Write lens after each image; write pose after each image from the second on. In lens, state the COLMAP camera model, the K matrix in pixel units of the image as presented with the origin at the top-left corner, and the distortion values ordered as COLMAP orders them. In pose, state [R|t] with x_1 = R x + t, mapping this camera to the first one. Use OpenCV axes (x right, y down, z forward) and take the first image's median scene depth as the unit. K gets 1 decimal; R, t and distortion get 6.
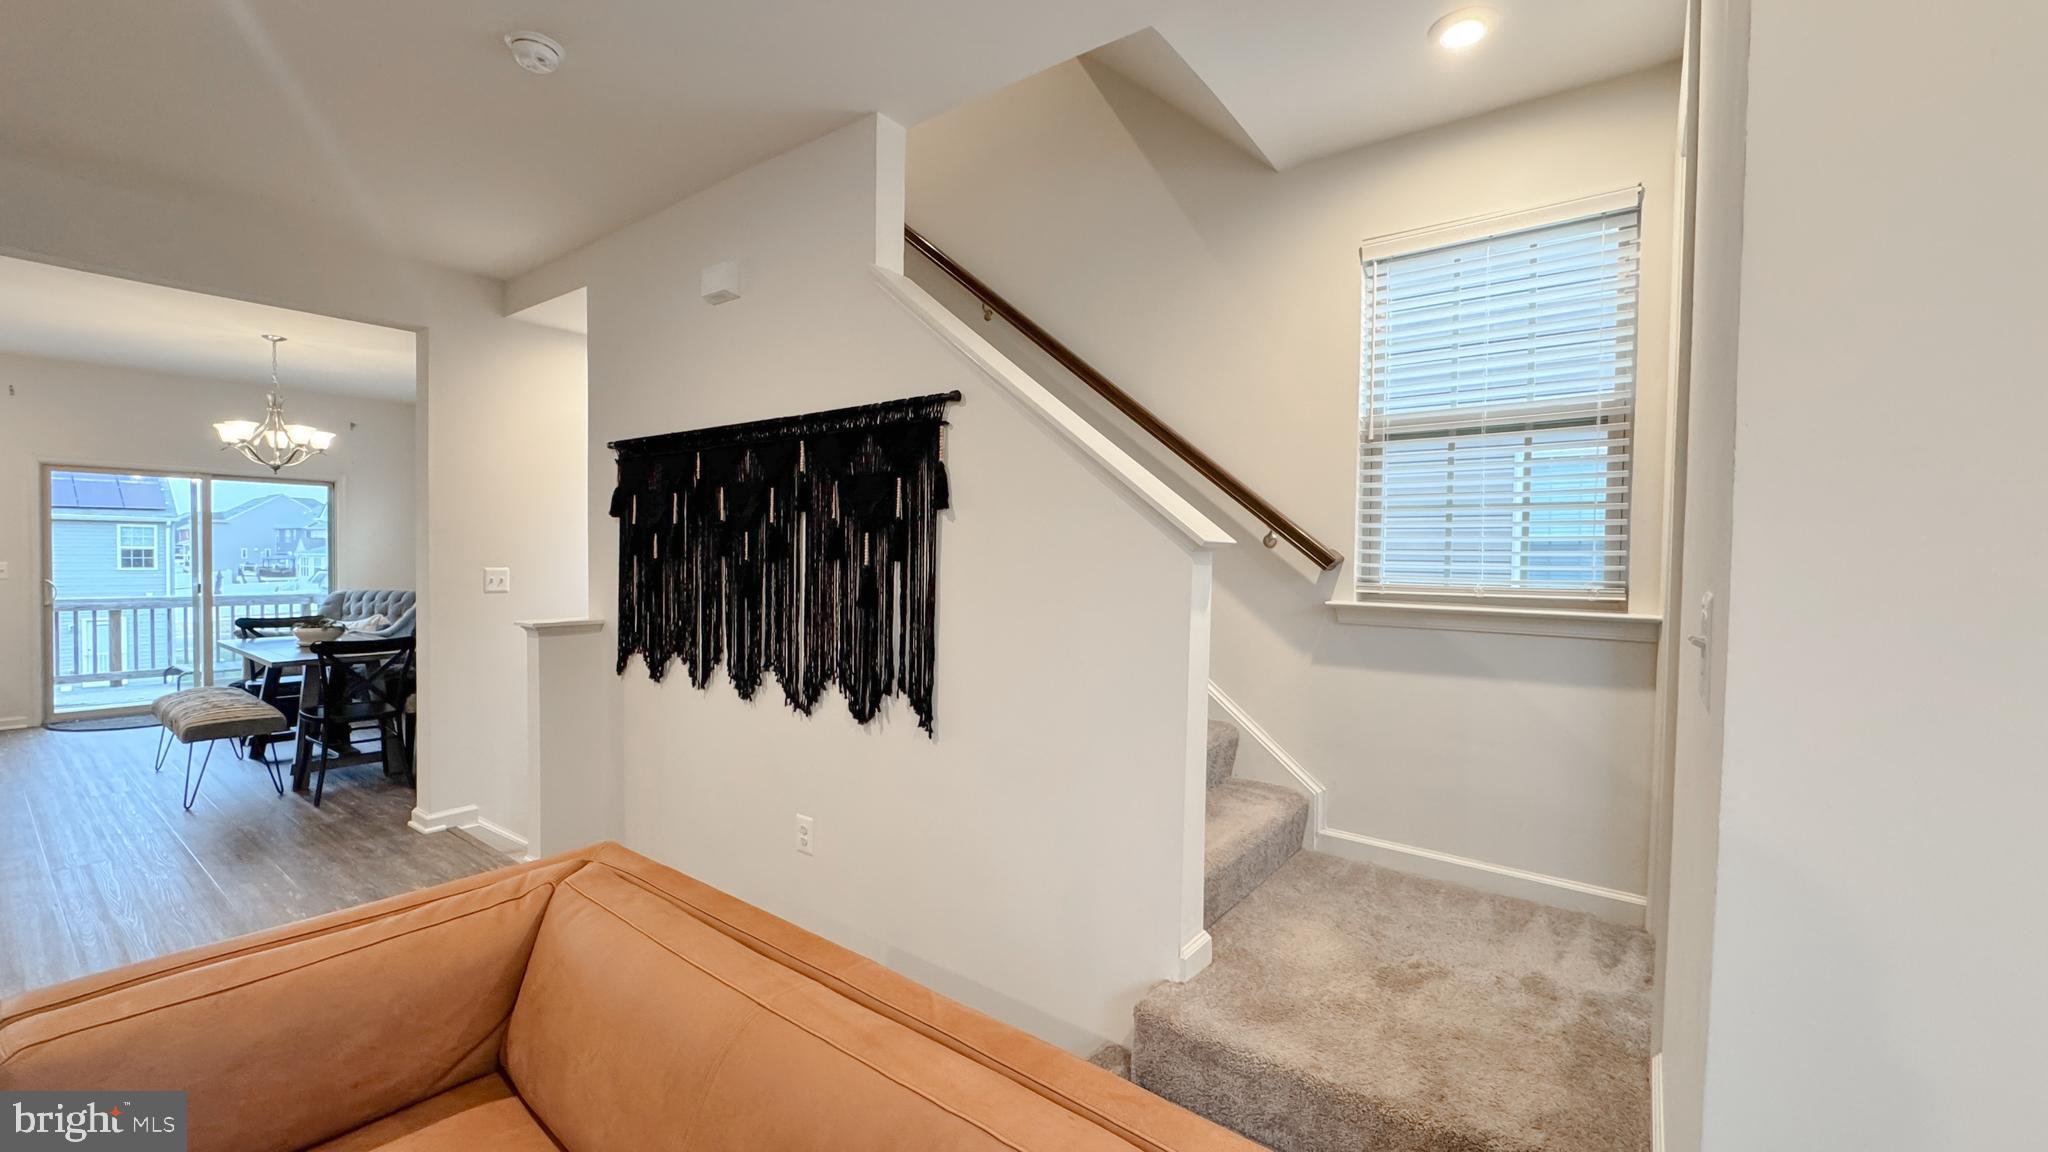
lens RADIAL K [[816.1, 0, 1027.3], [0, 816.1, 576.0], [0, 0, 1]] dist [-0.002119, -0.000567]
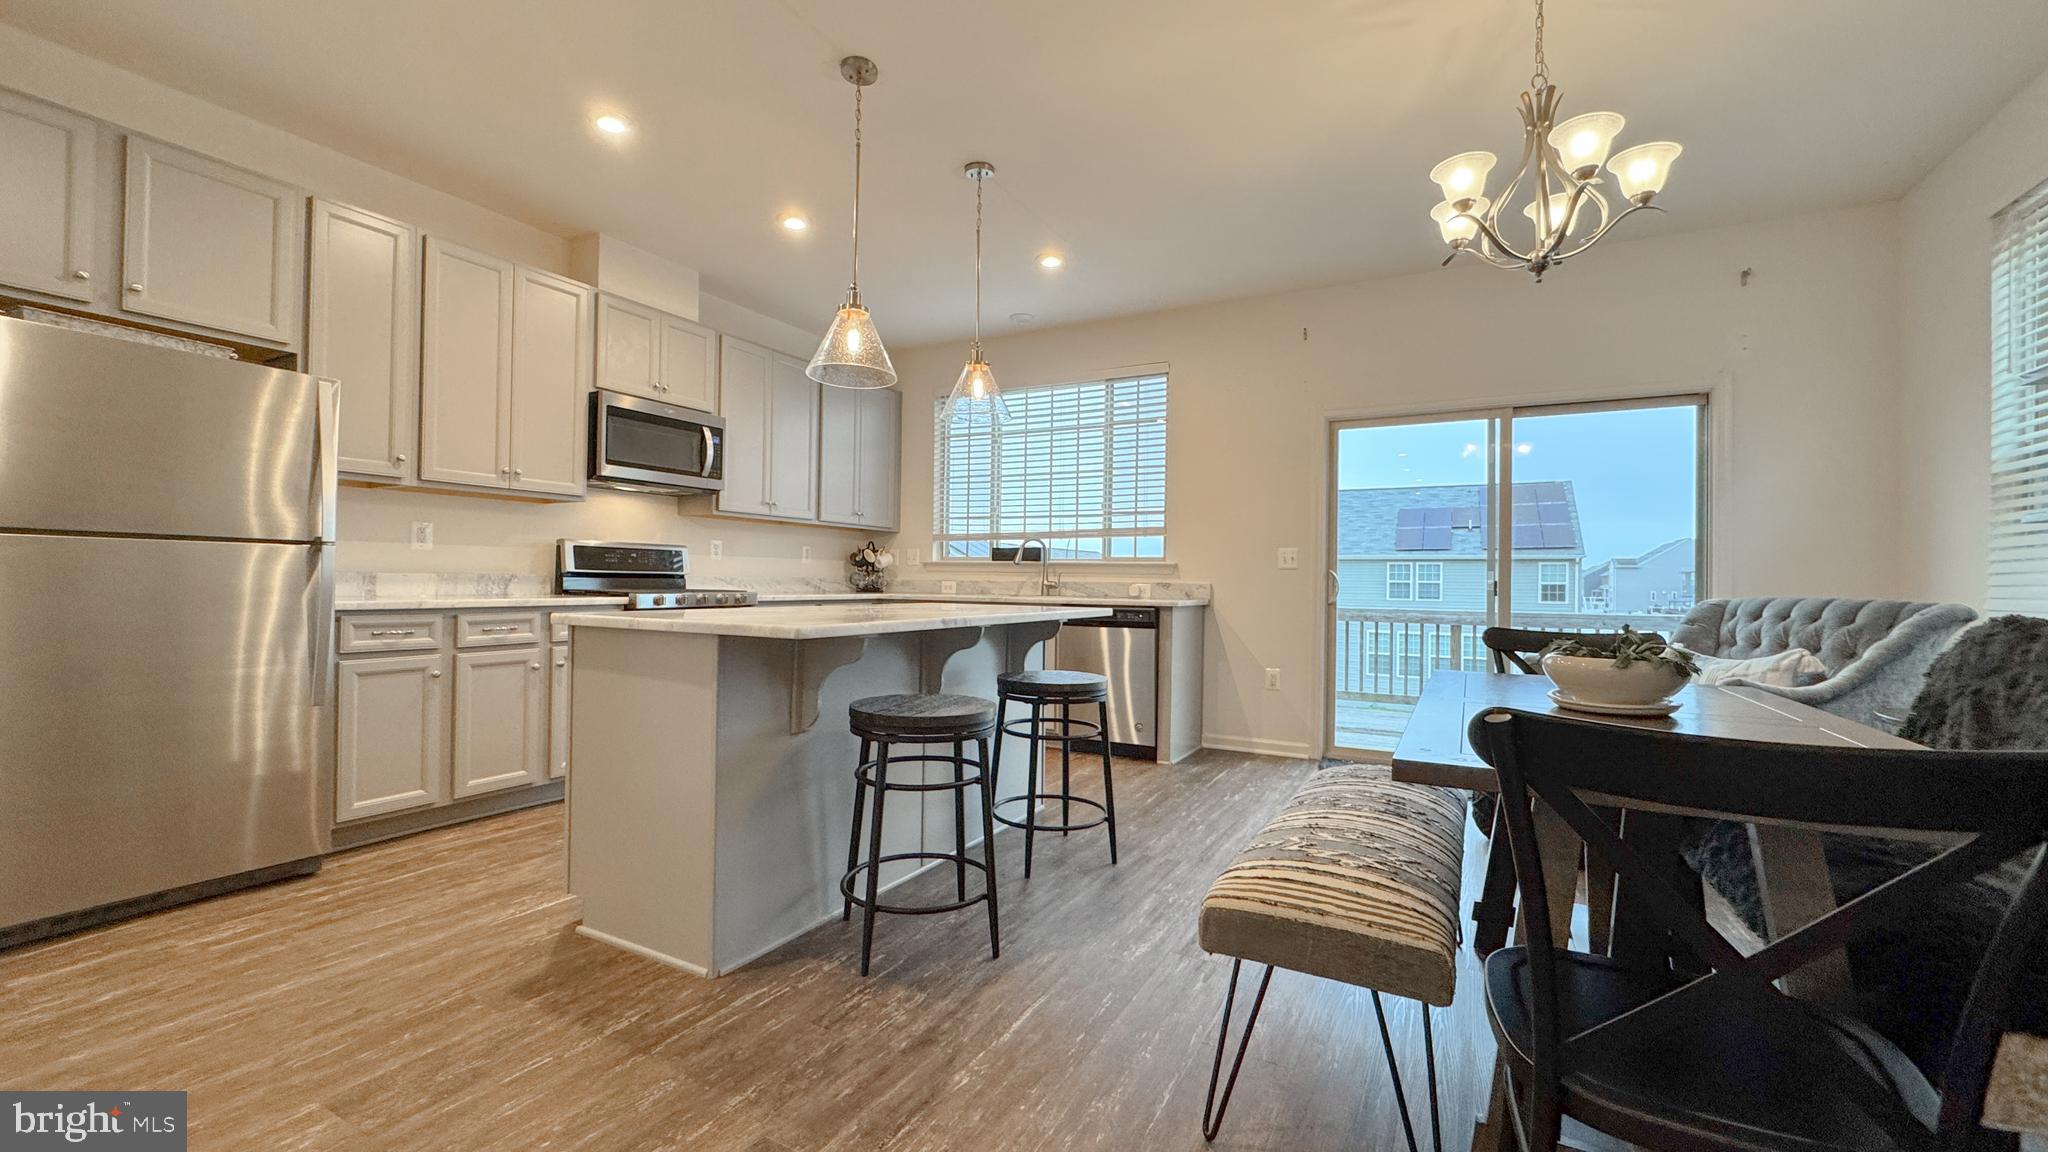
lens RADIAL K [[816.1, 0, 1020.4], [0, 816.1, 571.0], [0, 0, 1]] dist [-0.002119, -0.000567]
pose [[0.141053, -0.024818, -0.989691, -0.418592], [-0.037359, 0.998840, -0.030372, 0.034309], [0.989297, 0.041258, 0.139962, 0.519738]]
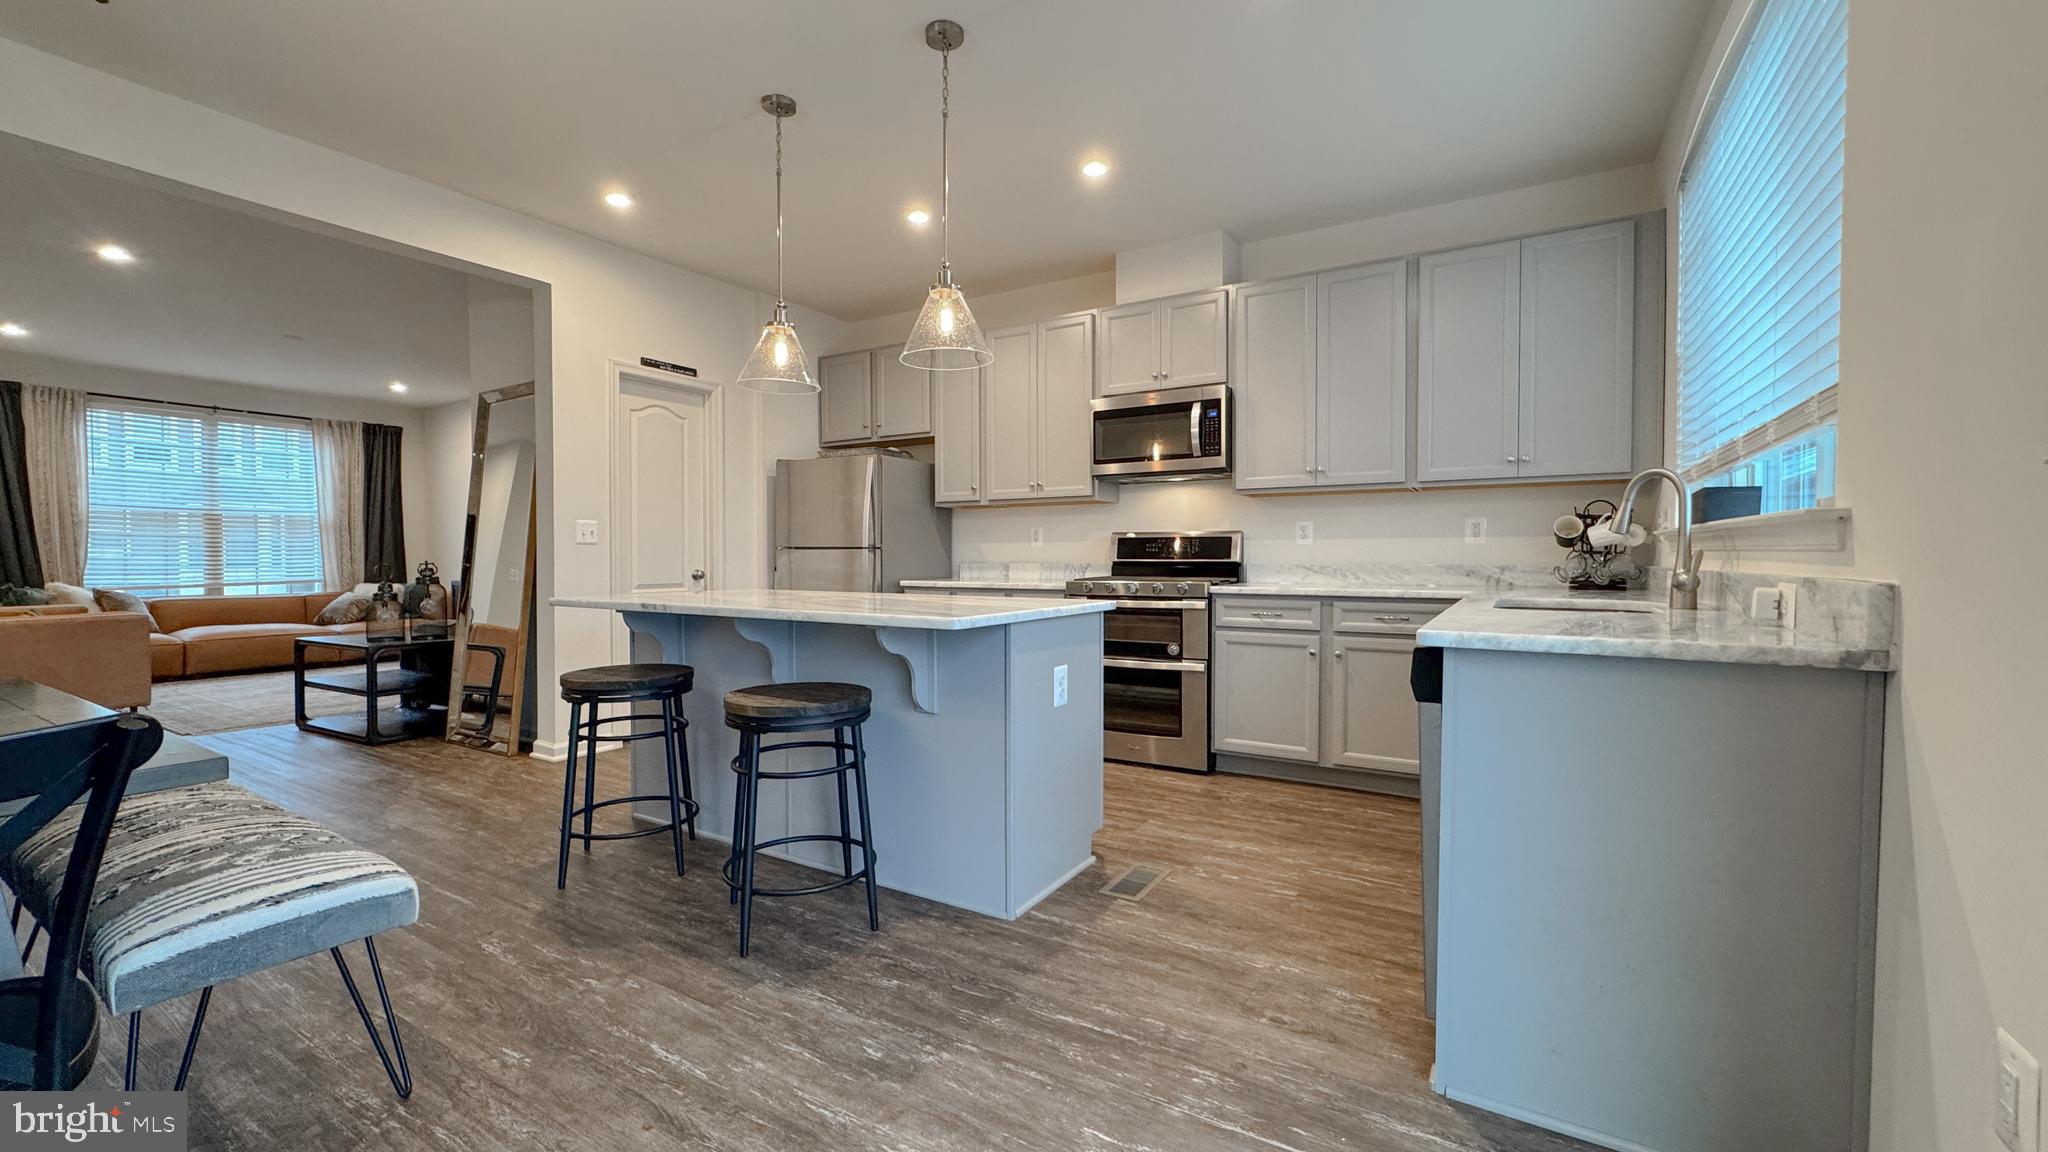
lens RADIAL K [[816.1, 0, 1020.2], [0, 816.1, 574.2], [0, 0, 1]] dist [-0.002119, -0.000567]
pose [[-0.995183, -0.013410, -0.097115, -0.898869], [-0.017951, 0.998779, 0.046031, 0.010595], [0.096379, 0.047553, -0.994208, 0.937857]]
